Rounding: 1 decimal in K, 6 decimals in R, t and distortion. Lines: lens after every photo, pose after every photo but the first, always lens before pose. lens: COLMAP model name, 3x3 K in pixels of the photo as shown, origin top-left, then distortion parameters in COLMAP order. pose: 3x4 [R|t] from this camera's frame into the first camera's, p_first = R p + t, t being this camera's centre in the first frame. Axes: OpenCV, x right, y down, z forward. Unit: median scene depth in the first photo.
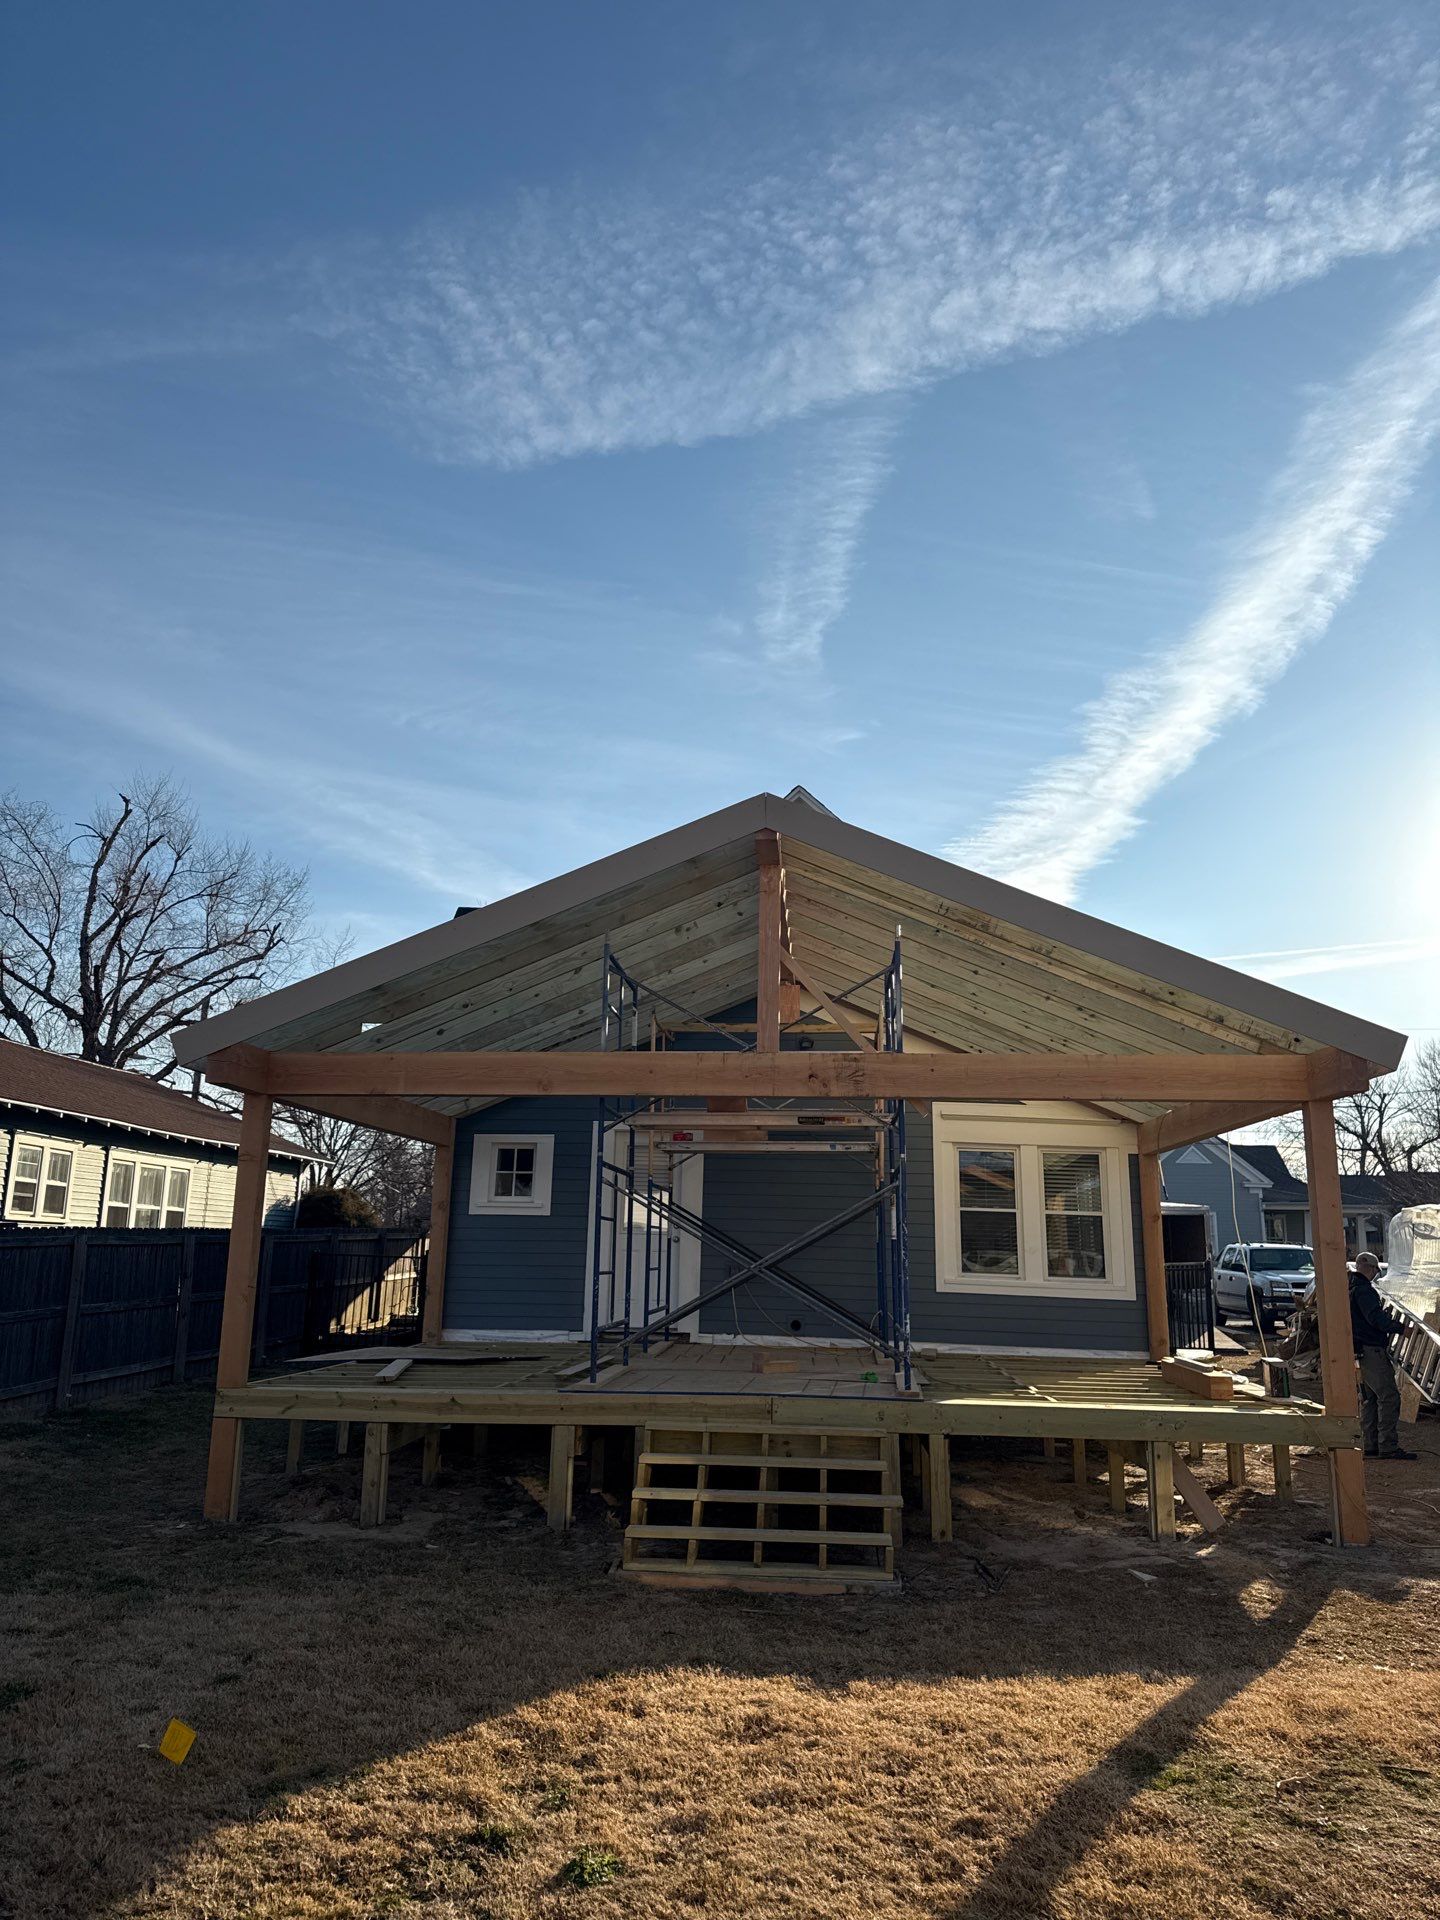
lens RADIAL K [[1346.6, 0, 709.3], [0, 1346.6, 945.8], [0, 0, 1]] dist [0.060234, -0.062326]
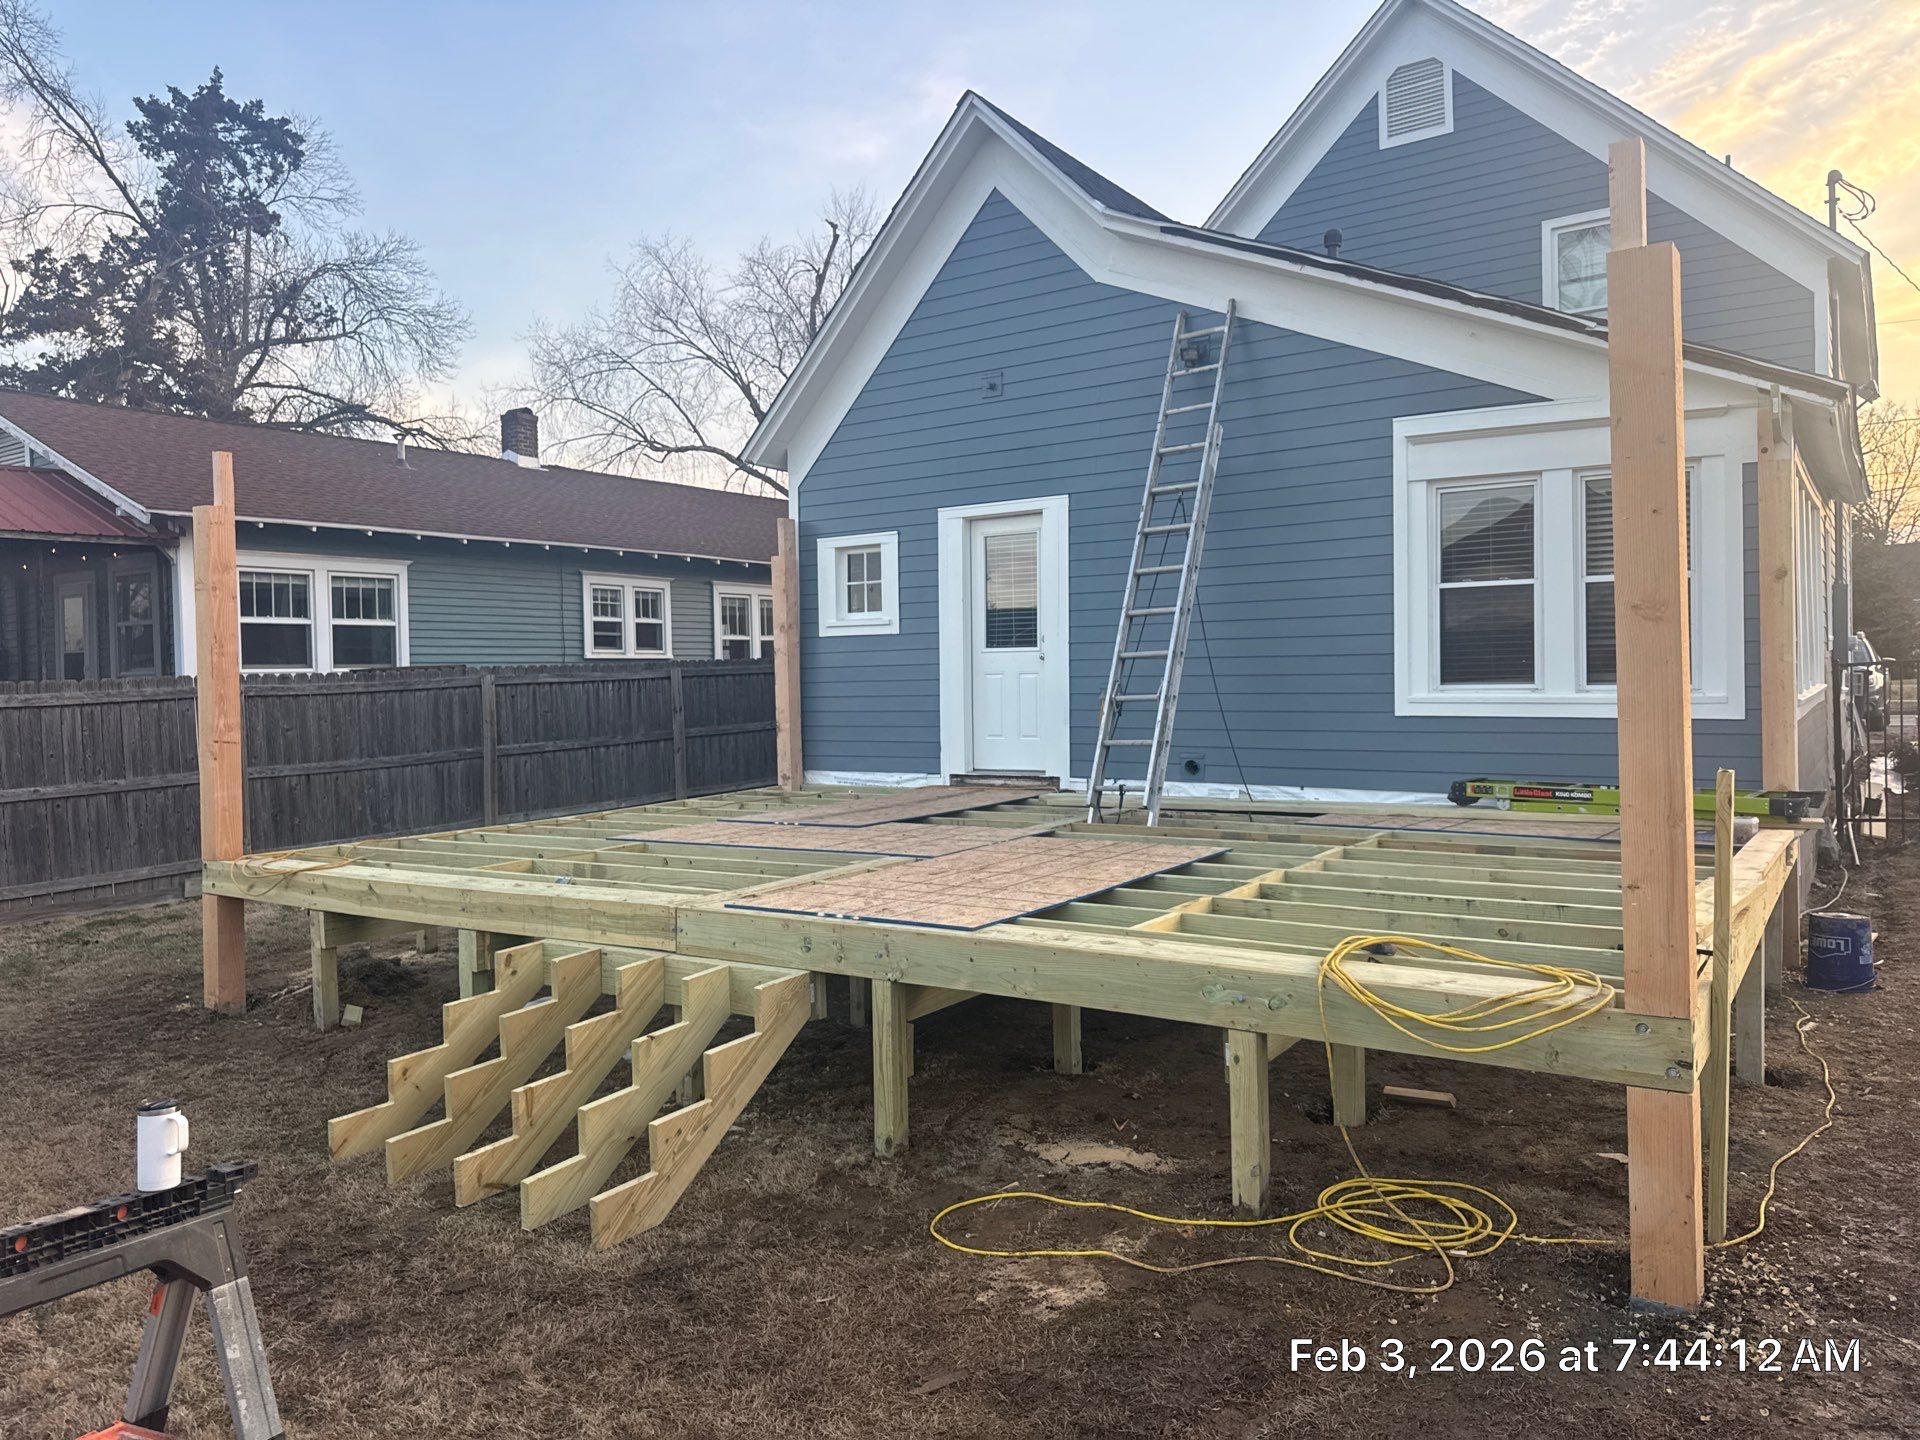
lens RADIAL K [[1346.6, 0, 966.0], [0, 1346.6, 705.4], [0, 0, 1]] dist [0.060234, -0.062326]
pose [[0.865807, -0.026575, -0.499671, 0.132019], [0.151610, 0.965581, 0.211348, 0.034852], [0.476856, -0.258742, 0.840036, 0.150999]]
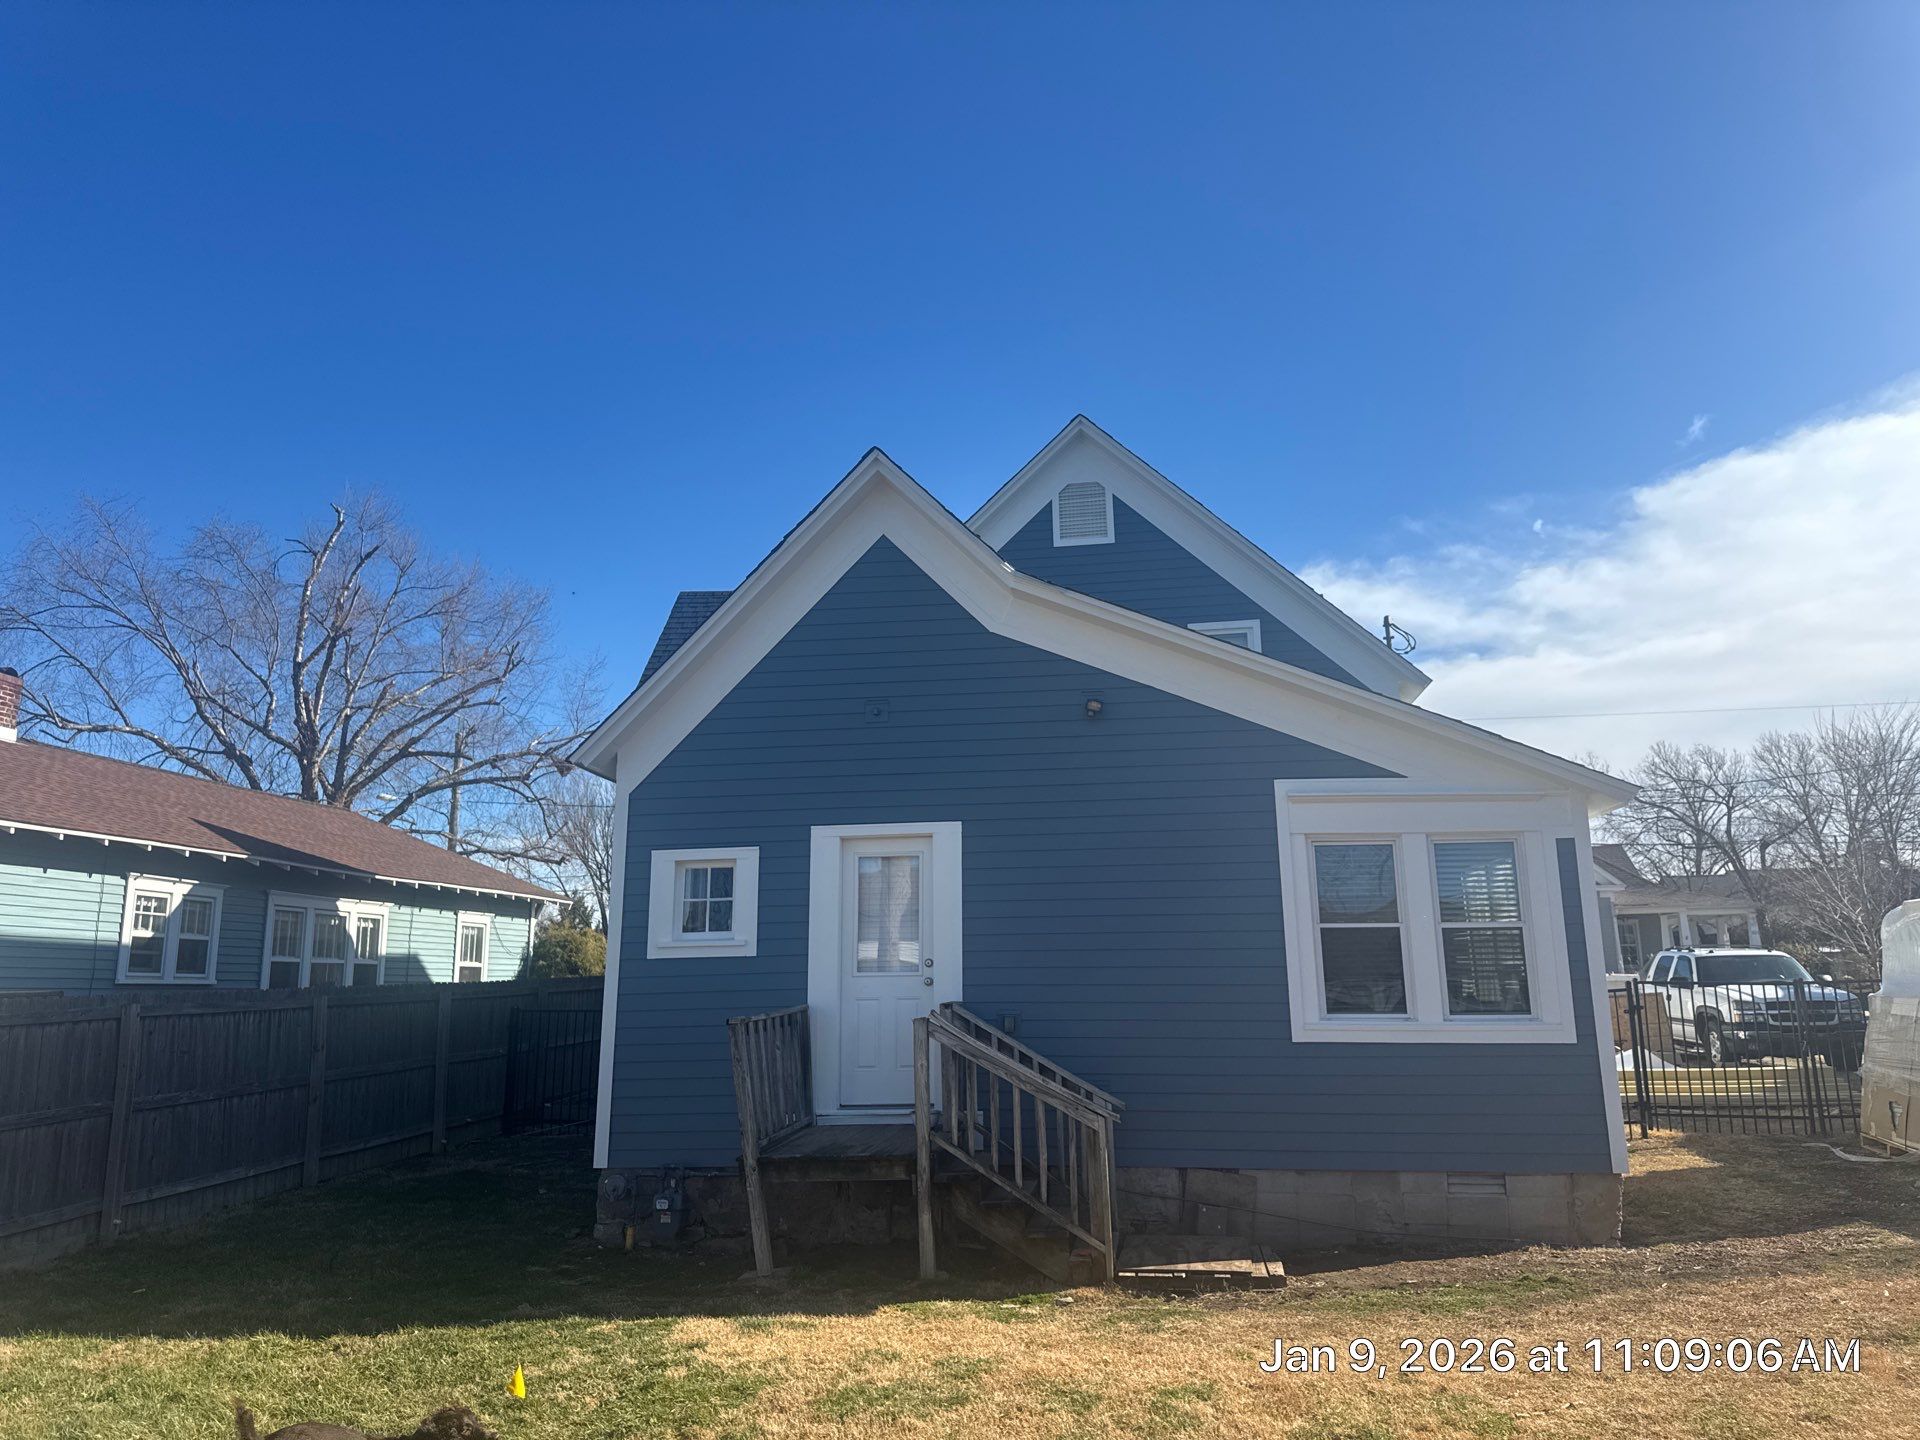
lens RADIAL K [[1346.6, 0, 948.0], [0, 1346.6, 690.2], [0, 0, 1]] dist [0.060234, -0.062326]
pose [[0.998002, -0.045533, -0.043811, 0.010989], [0.046018, 0.998889, 0.010123, 0.022490], [0.043301, -0.012119, 0.998989, 0.116847]]
